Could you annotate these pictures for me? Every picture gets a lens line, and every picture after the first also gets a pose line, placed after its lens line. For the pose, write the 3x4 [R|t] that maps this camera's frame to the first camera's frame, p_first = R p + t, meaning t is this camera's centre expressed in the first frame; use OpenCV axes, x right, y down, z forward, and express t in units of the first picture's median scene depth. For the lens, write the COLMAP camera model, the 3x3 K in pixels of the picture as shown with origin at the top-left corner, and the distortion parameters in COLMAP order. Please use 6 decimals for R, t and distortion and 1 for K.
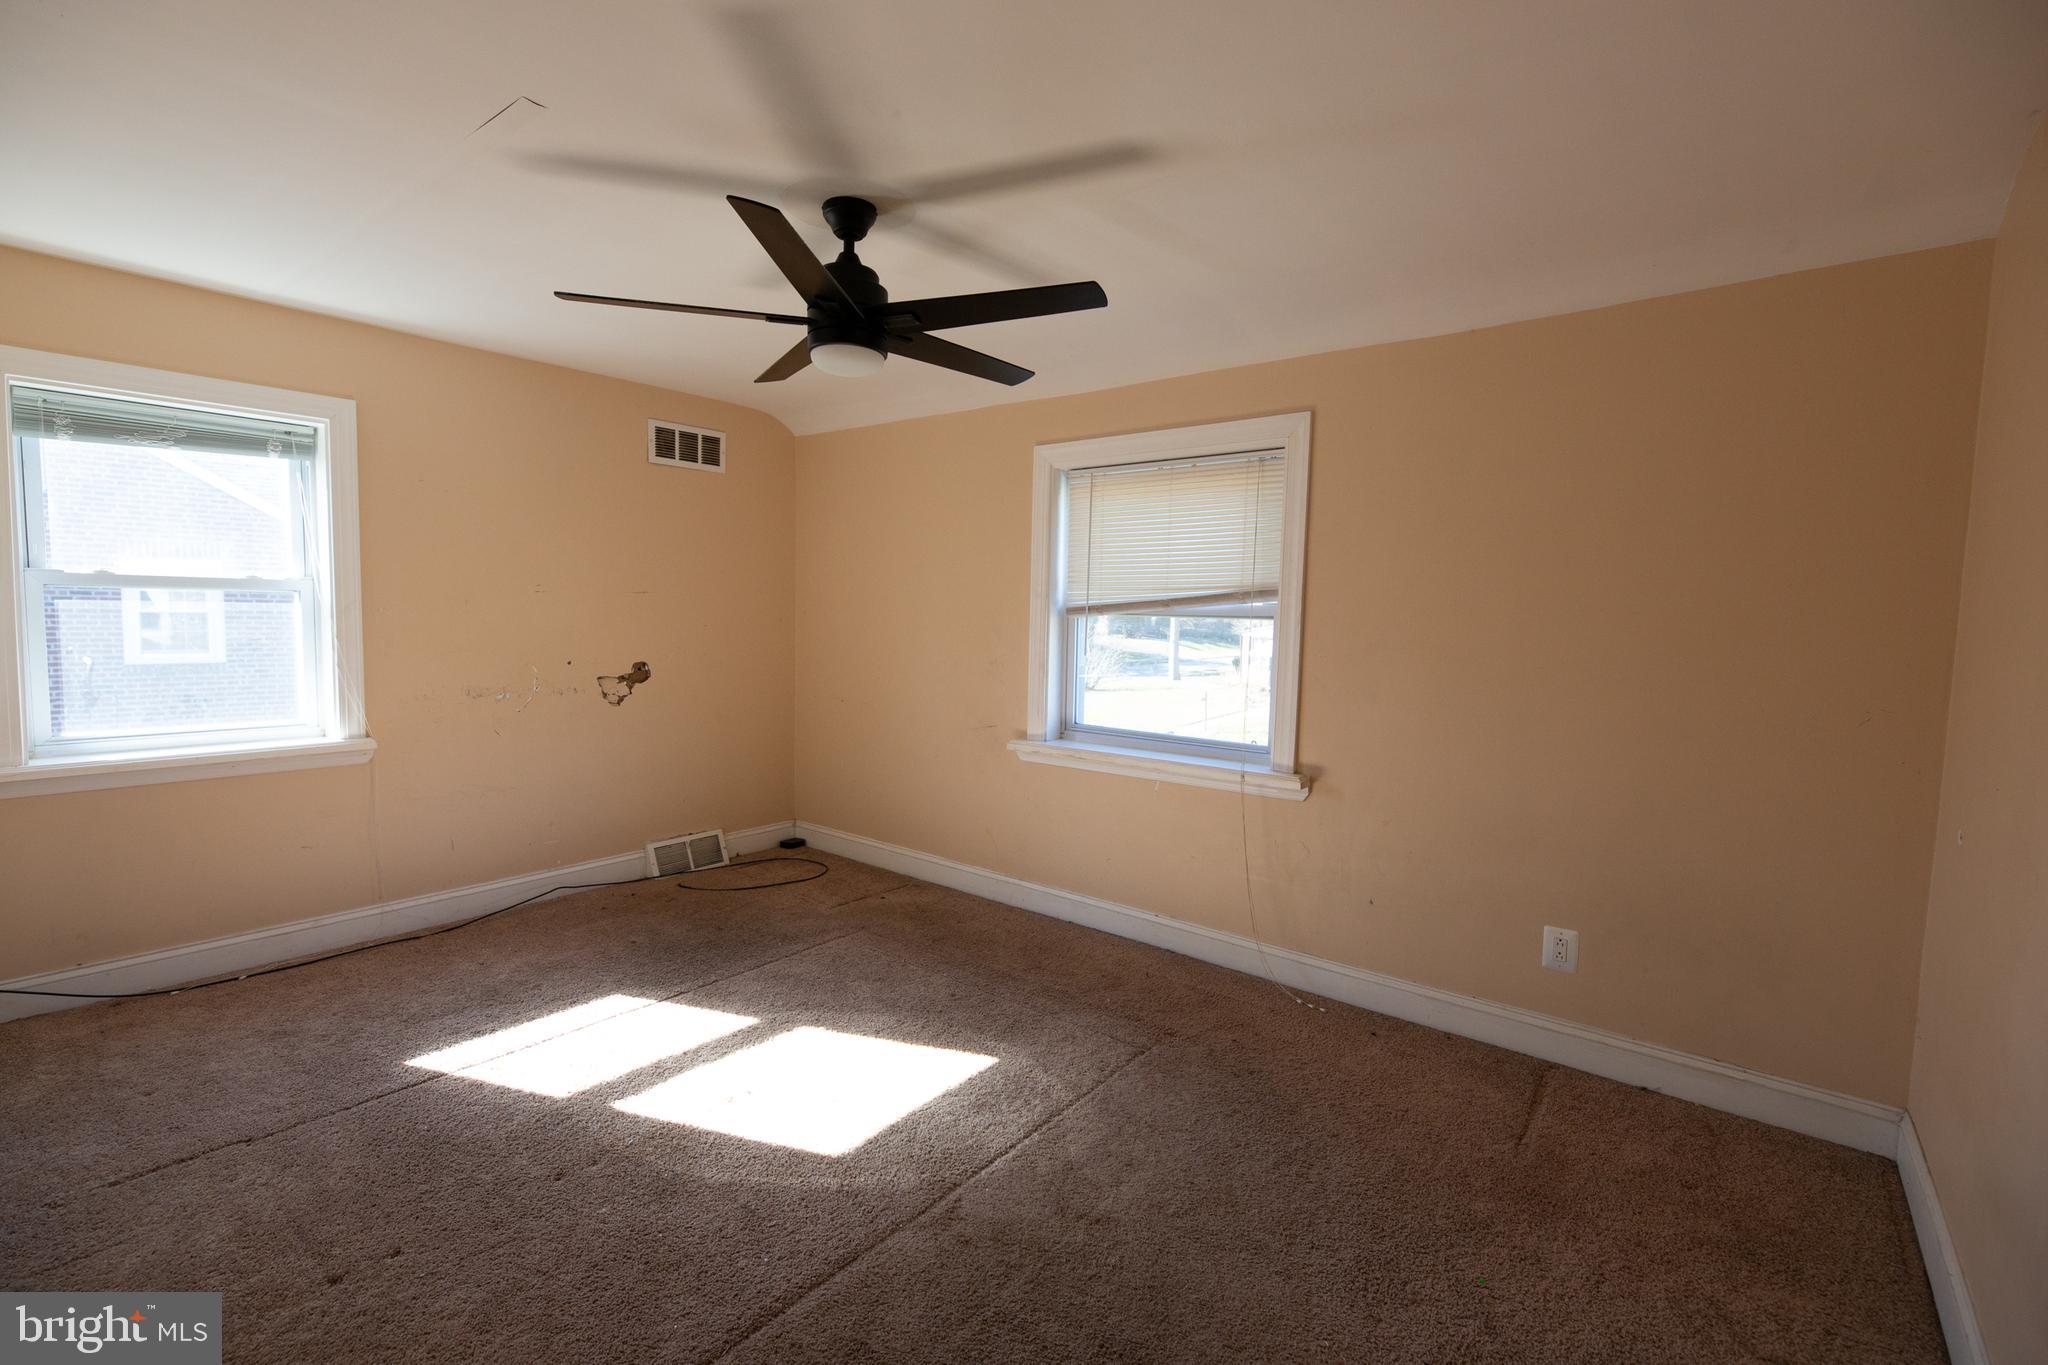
lens RADIAL K [[827.7, 0, 1036.0], [0, 827.7, 679.7], [0, 0, 1]] dist [-0.001412, -0.000311]
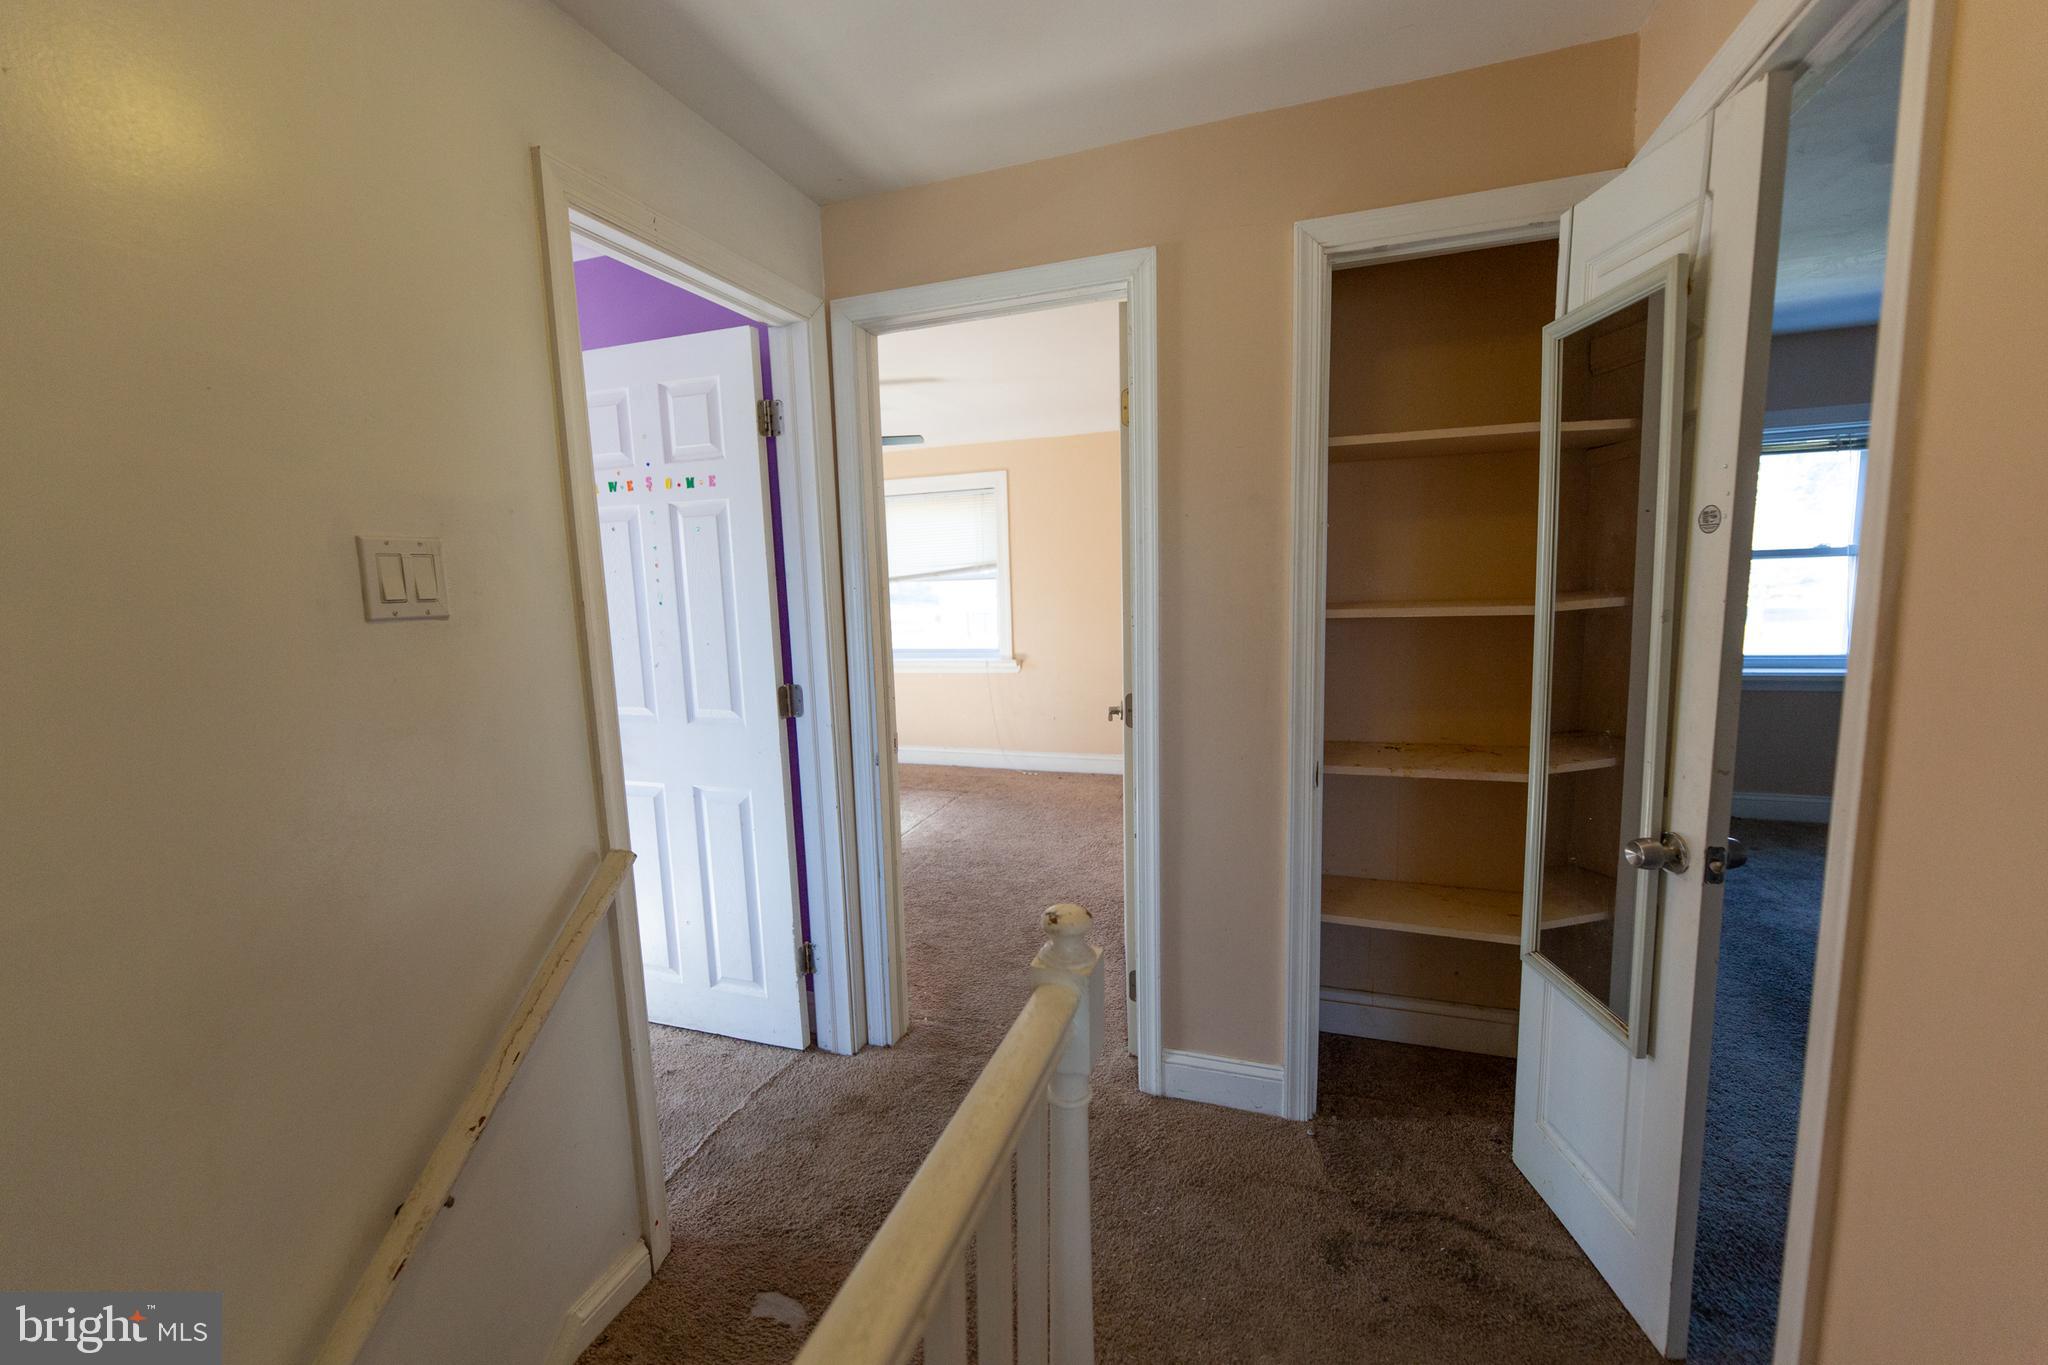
lens RADIAL K [[827.7, 0, 1024.2], [0, 827.7, 680.8], [0, 0, 1]] dist [-0.001412, -0.000311]
pose [[0.932845, -0.091290, 0.348521, -0.336466], [0.076749, 0.995514, 0.055334, 0.058080], [-0.352009, -0.024869, 0.935666, -0.807307]]
